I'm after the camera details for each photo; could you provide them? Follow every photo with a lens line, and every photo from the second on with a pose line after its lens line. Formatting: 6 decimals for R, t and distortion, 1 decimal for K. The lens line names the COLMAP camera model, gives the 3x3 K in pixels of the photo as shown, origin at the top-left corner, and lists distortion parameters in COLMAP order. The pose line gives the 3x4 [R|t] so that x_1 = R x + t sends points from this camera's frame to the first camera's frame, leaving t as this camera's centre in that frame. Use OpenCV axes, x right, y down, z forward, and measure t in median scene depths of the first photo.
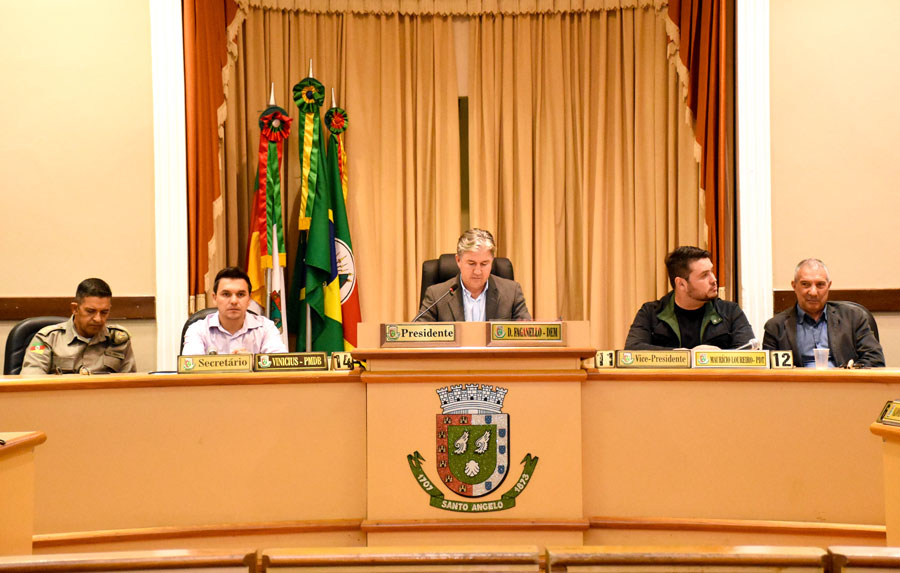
lens RADIAL K [[1726.6, 0, 453.8], [0, 1726.6, 284.8], [0, 0, 1]] dist [0.366503, 0.000000]
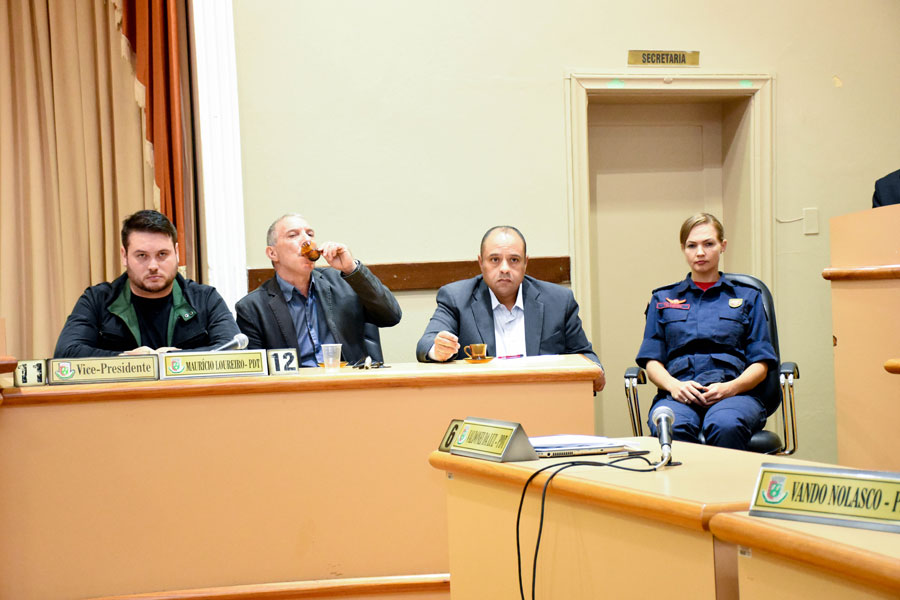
lens RADIAL K [[1814.3, 0, 448.6], [0, 1814.3, 292.5], [0, 0, 1]] dist [0.589854, 0.000000]
pose [[0.950001, -0.029587, 0.310843, 0.012068], [0.025157, 0.999517, 0.018255, 0.001033], [-0.311233, -0.009522, 0.950286, 0.194275]]
